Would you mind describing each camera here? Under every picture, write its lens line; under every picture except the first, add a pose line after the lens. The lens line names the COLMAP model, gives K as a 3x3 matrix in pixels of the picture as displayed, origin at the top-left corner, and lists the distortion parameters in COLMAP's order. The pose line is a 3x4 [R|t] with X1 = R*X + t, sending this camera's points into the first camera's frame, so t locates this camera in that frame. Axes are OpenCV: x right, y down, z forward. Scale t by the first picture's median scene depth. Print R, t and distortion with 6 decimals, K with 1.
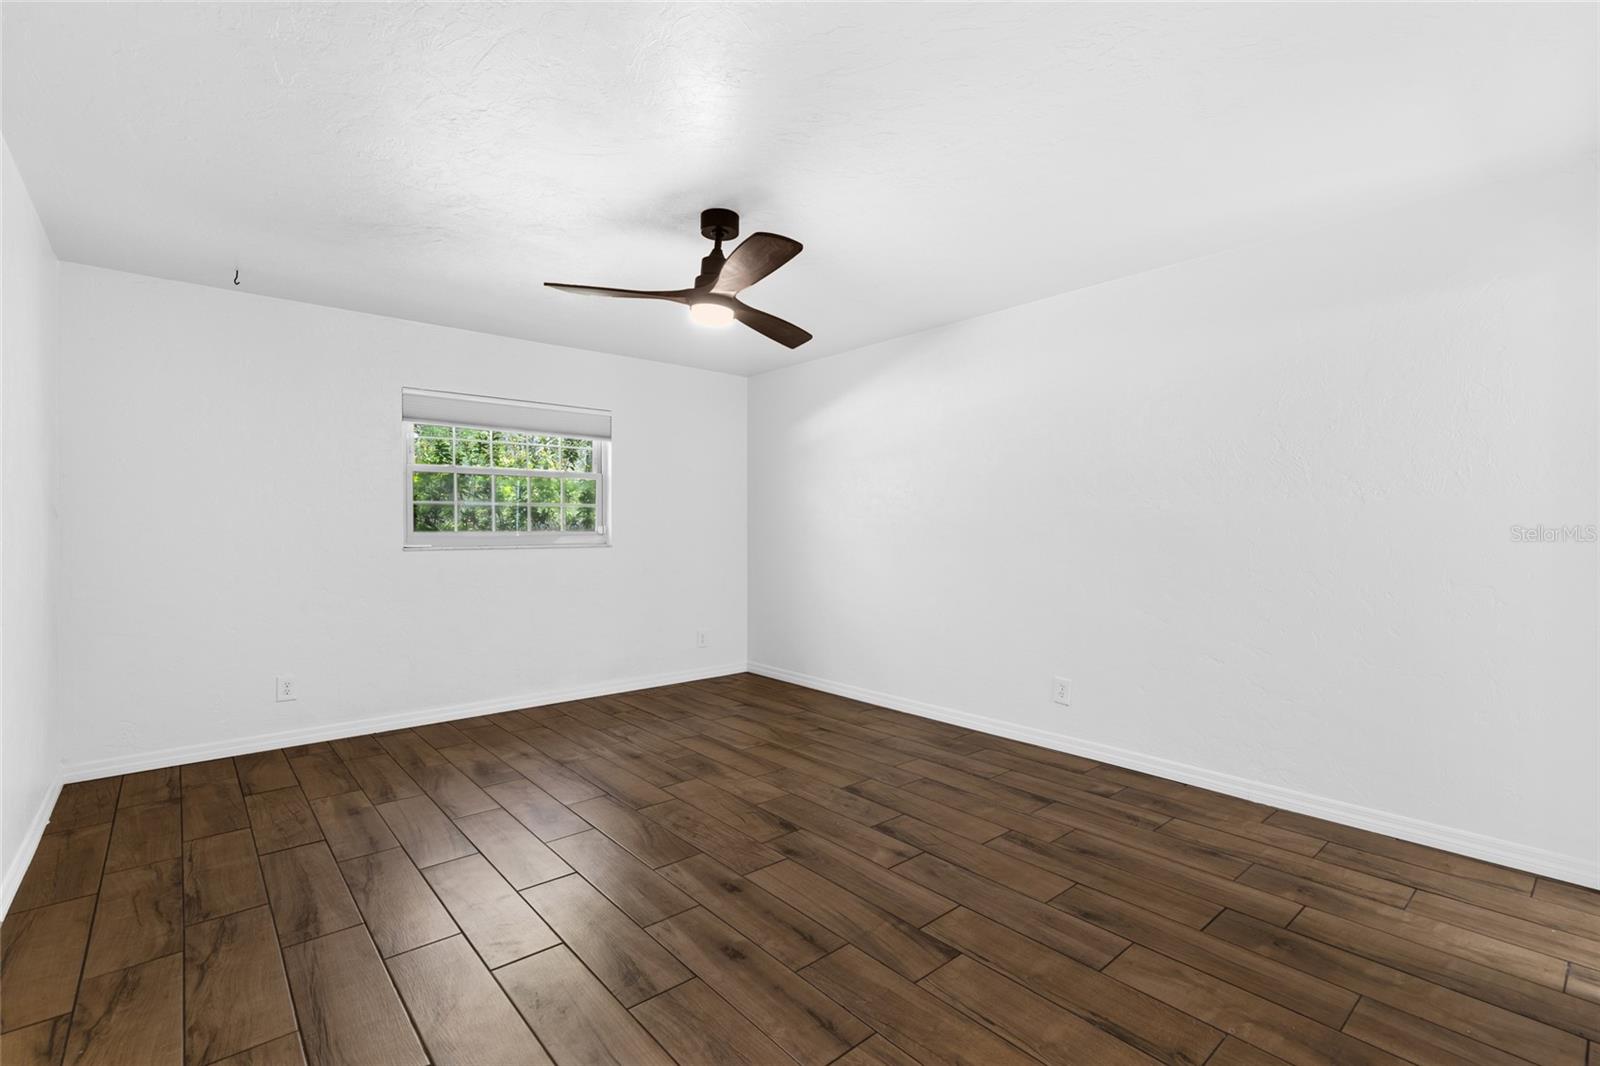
lens RADIAL K [[720.1, 0, 800.2], [0, 720.1, 530.9], [0, 0, 1]] dist [0.009116, -0.001542]
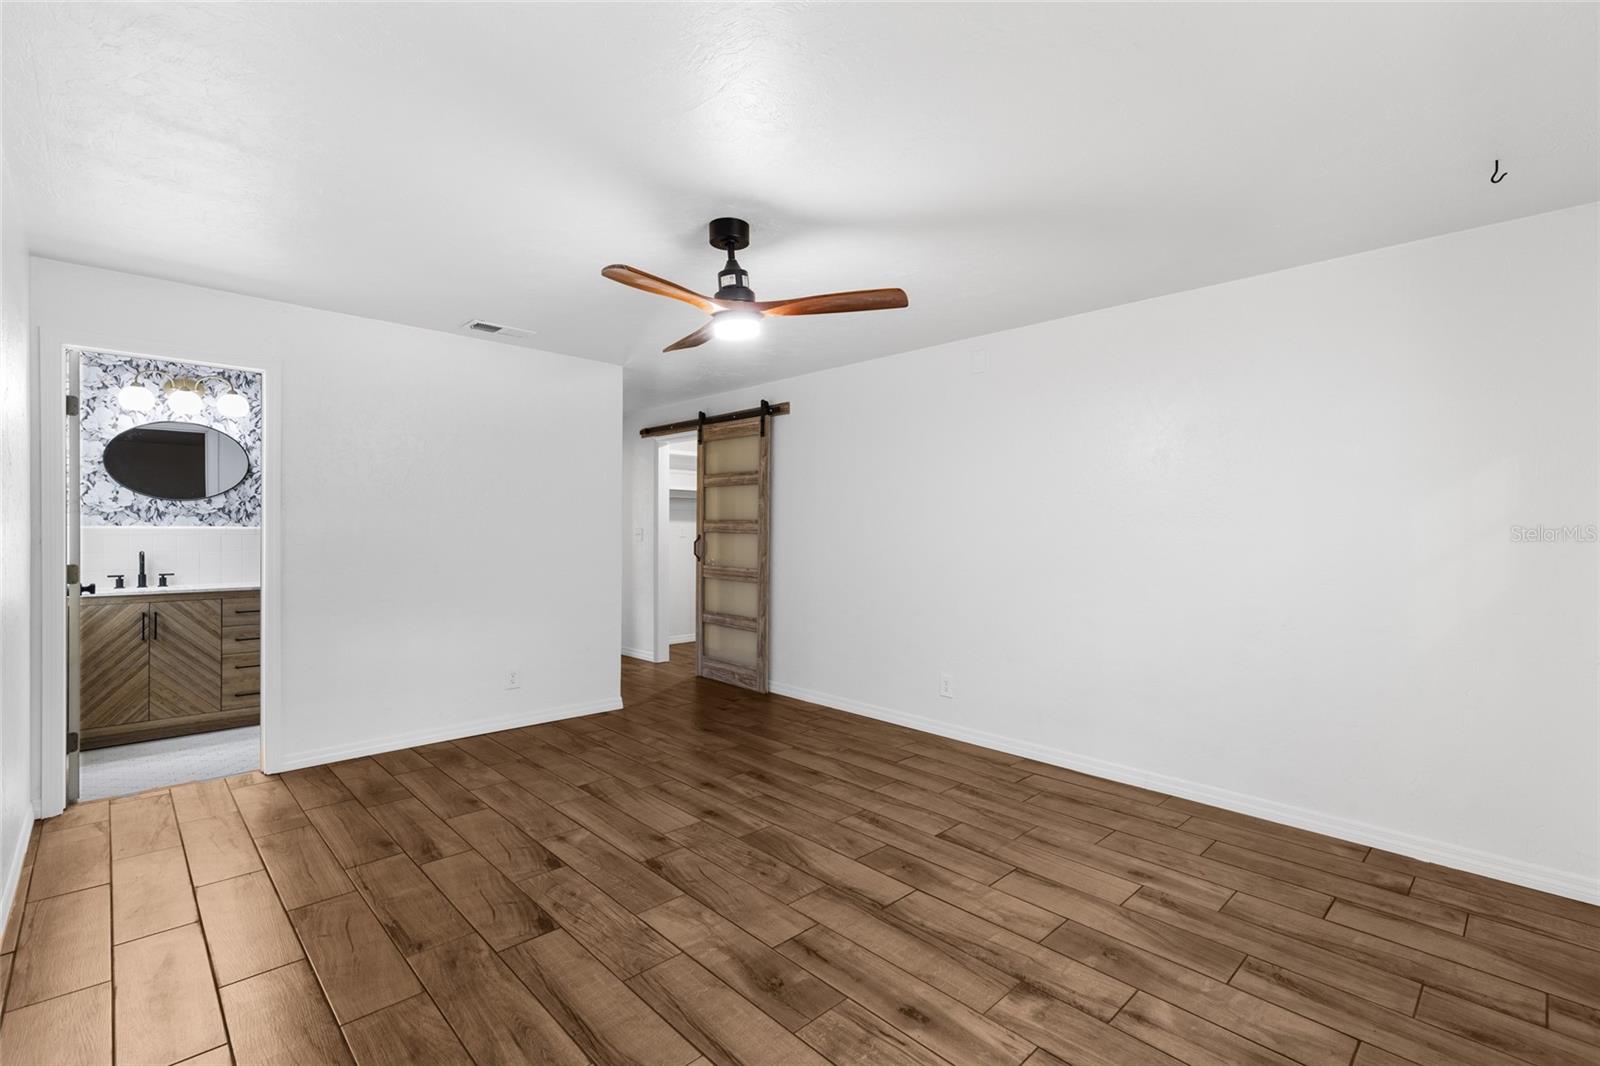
lens RADIAL K [[720.1, 0, 800.0], [0, 720.1, 531.8], [0, 0, 1]] dist [0.009116, -0.001542]
pose [[-0.998624, -0.007629, -0.051884, -0.159394], [-0.008093, 0.999929, 0.008755, -0.039848], [0.051814, 0.009162, -0.998615, 1.993057]]
